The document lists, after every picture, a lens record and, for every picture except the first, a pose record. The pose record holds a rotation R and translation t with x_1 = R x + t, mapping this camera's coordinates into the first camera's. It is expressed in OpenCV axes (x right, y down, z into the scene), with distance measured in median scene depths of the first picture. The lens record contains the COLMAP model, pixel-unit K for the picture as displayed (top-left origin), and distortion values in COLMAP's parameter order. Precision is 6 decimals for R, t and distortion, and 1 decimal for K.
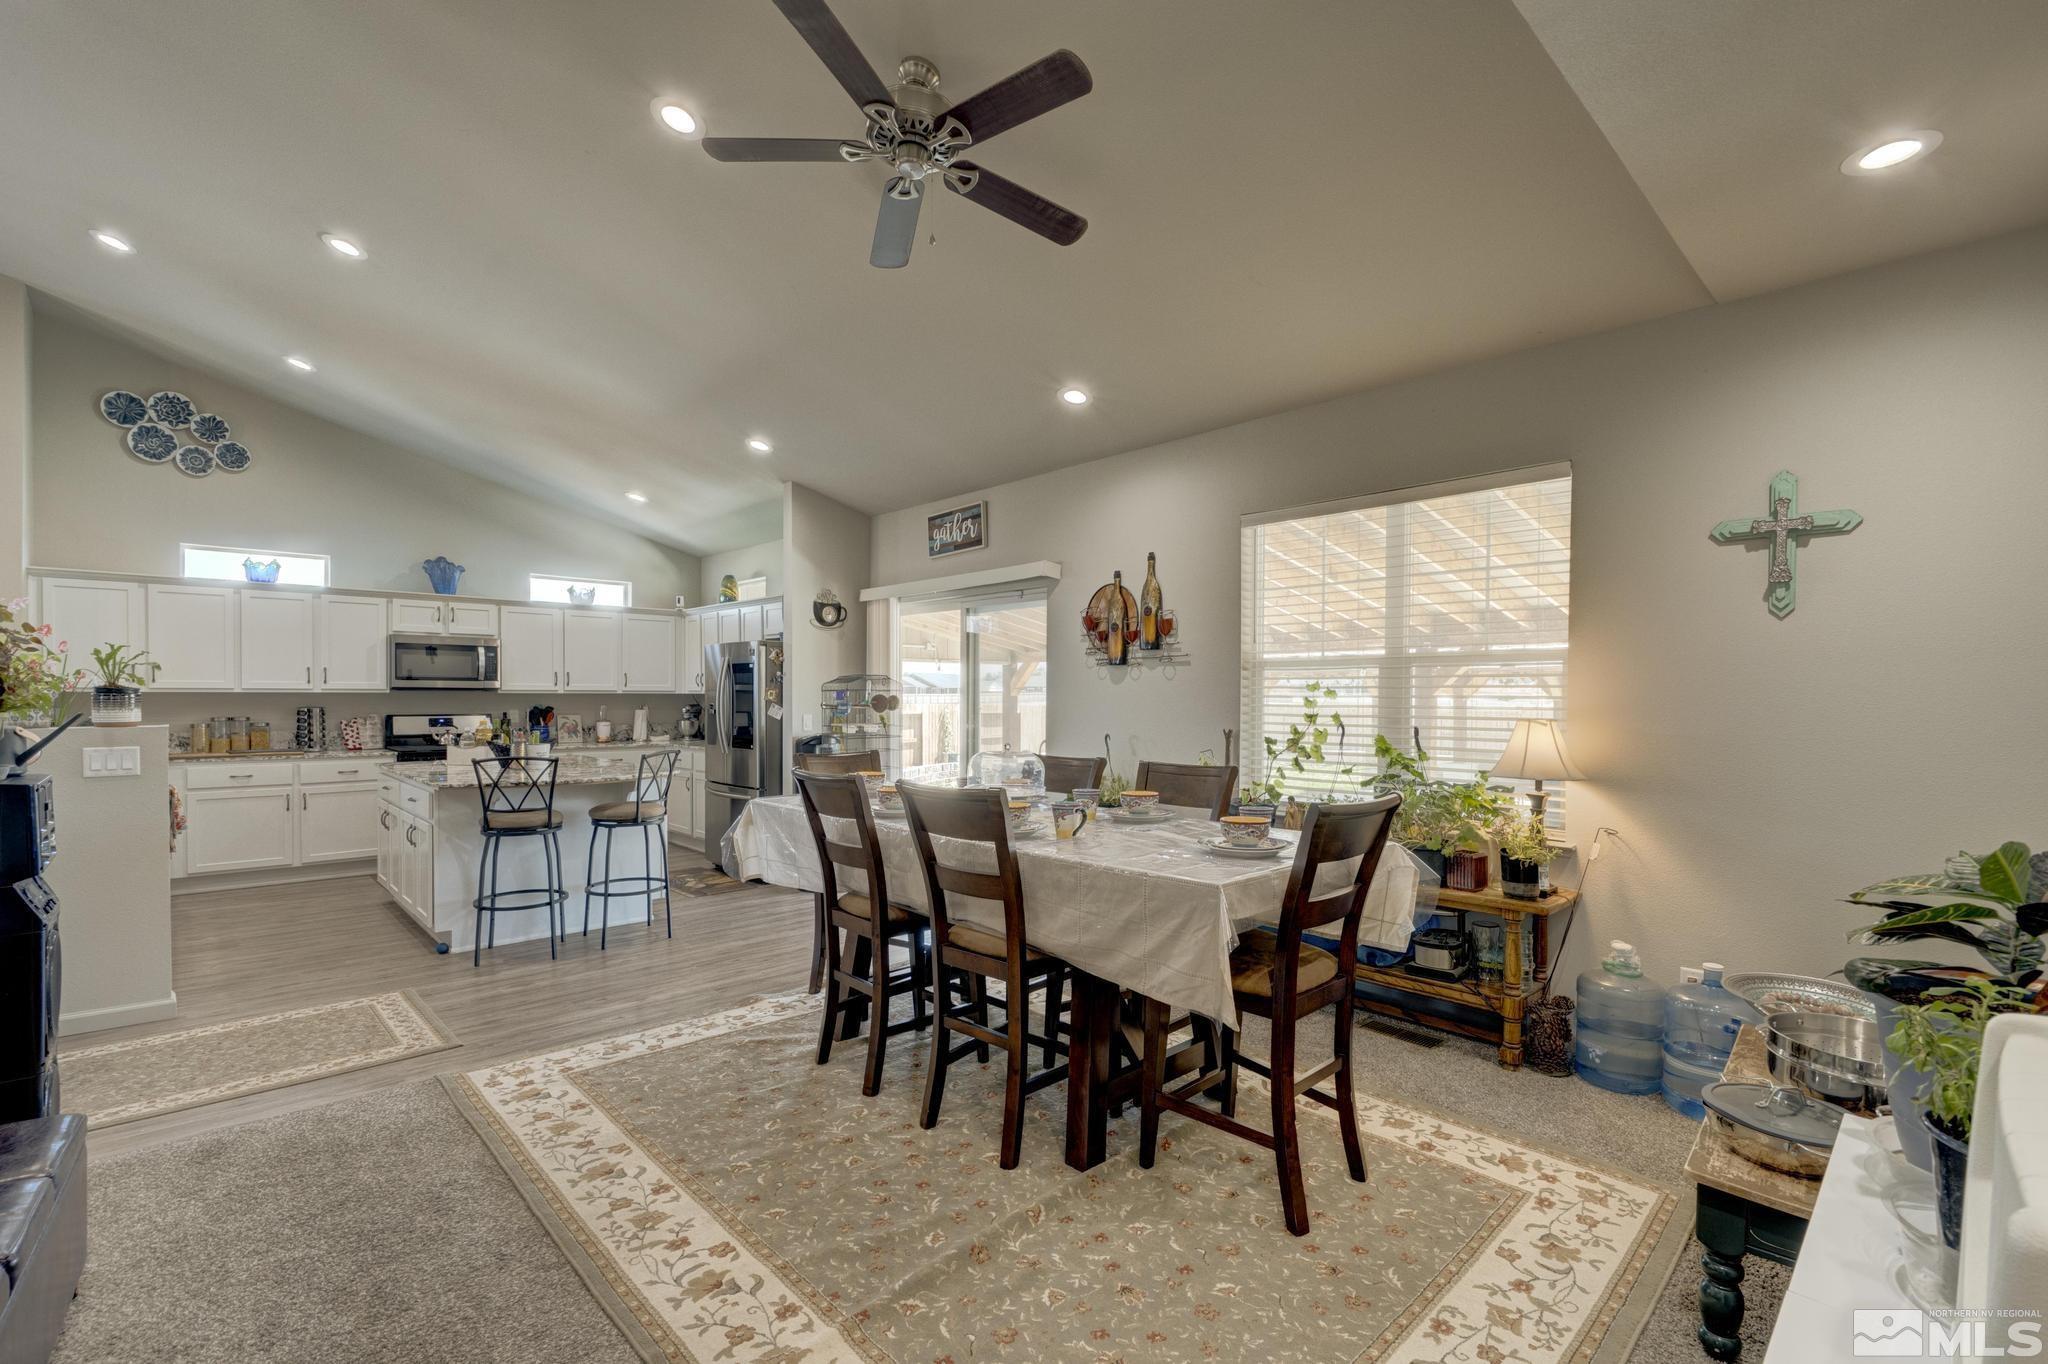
lens RADIAL K [[919.7, 0, 1046.2], [0, 919.7, 682.7], [0, 0, 1]] dist [0.000640, -0.001841]
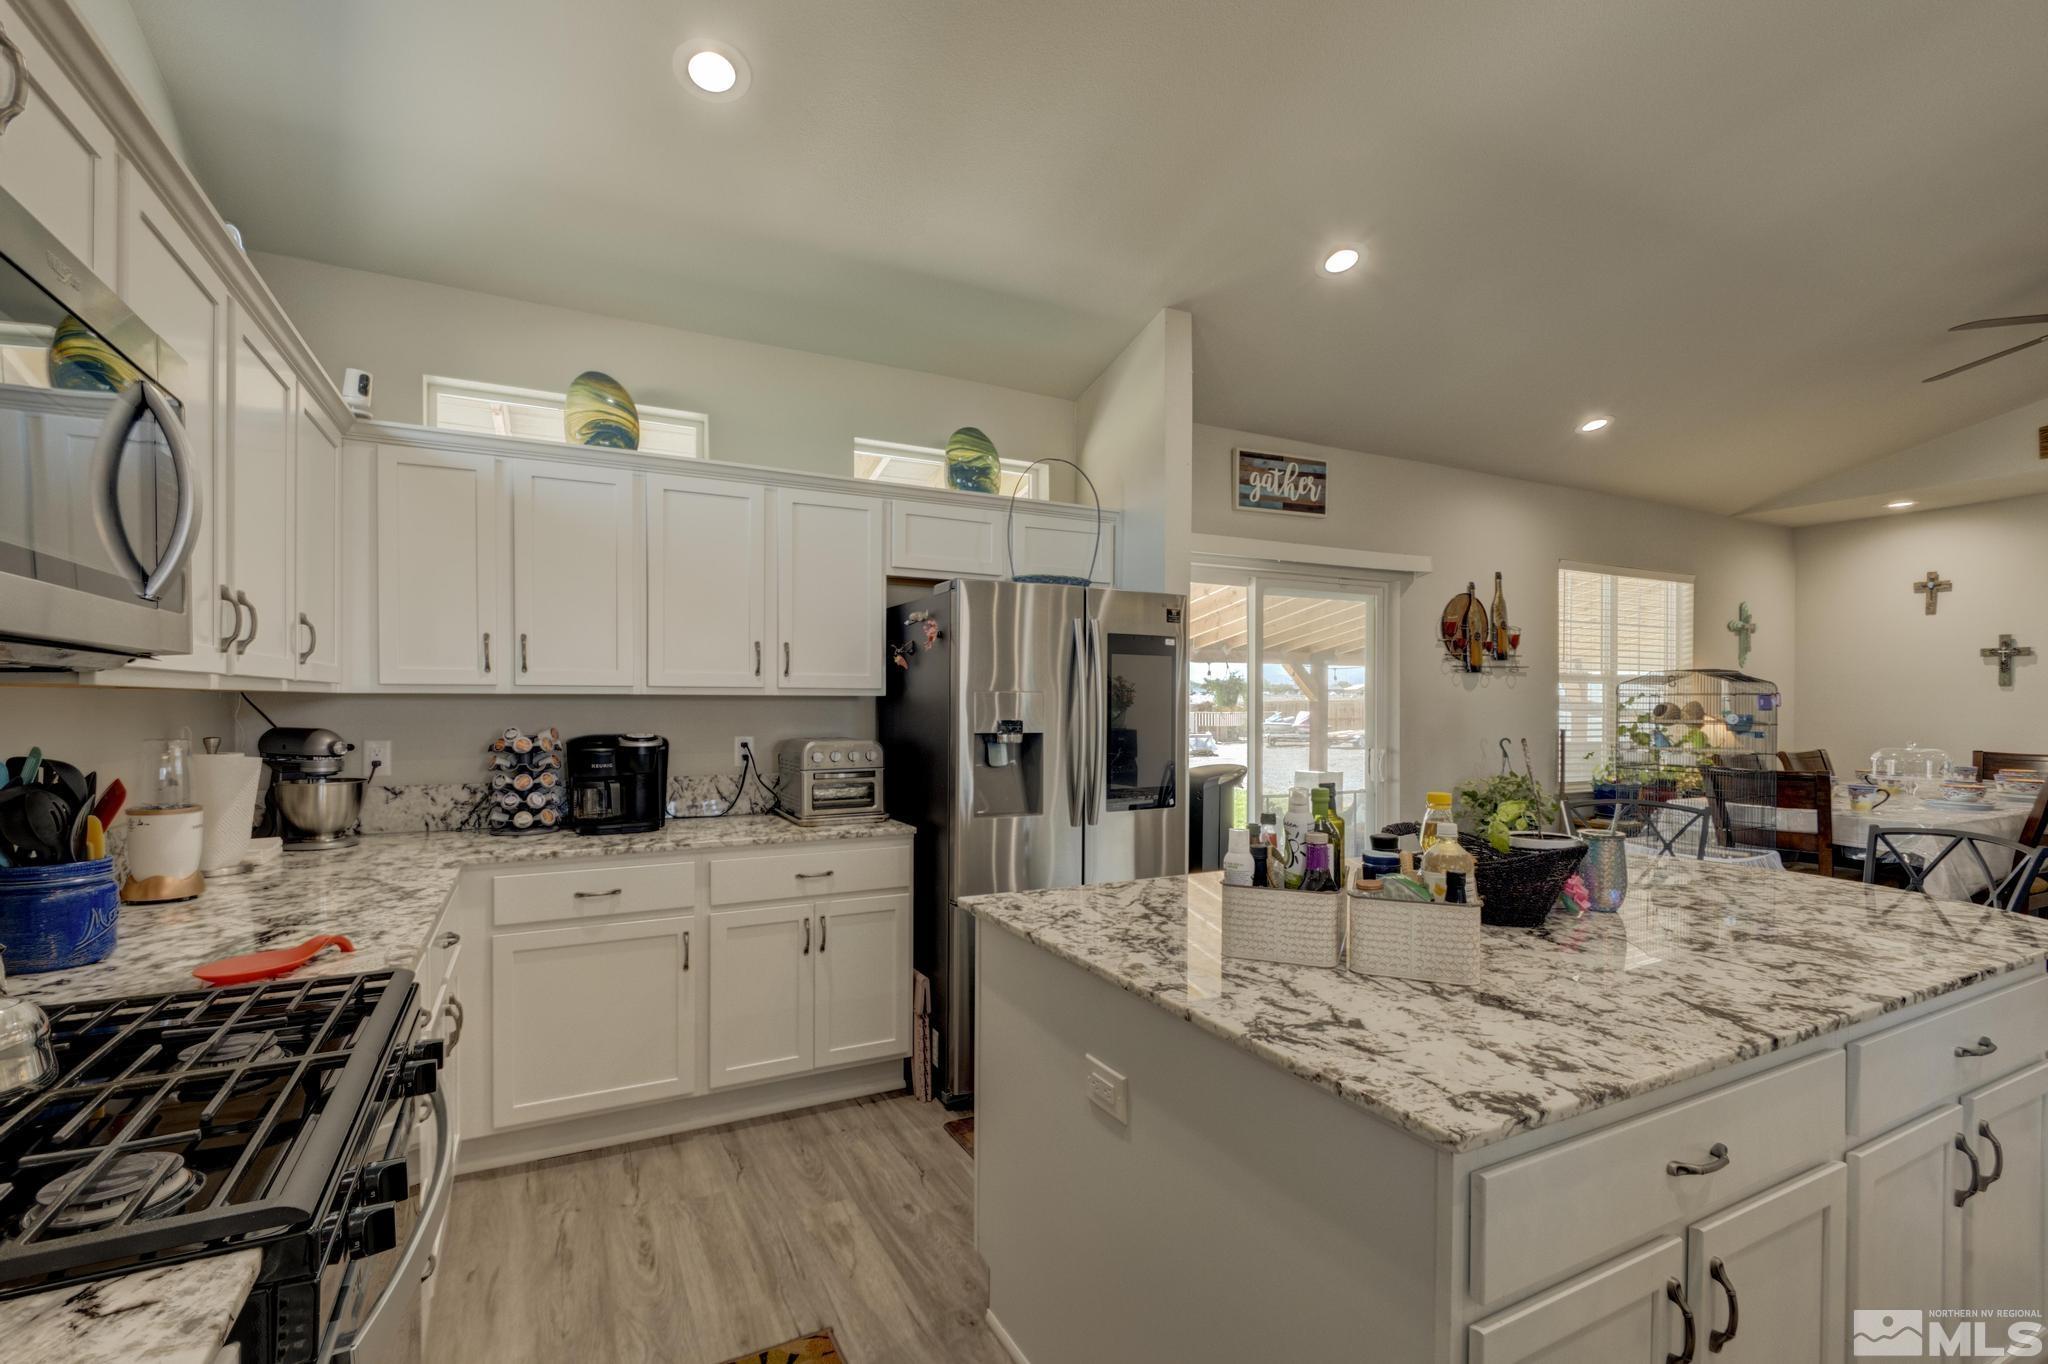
lens RADIAL K [[919.7, 0, 1025.9], [0, 919.7, 686.9], [0, 0, 1]] dist [0.000640, -0.001841]
pose [[0.286302, 0.002459, 0.958136, -1.113570], [-0.025090, 0.999673, 0.004931, 0.005037], [-0.957811, -0.025452, 0.286270, 1.233480]]
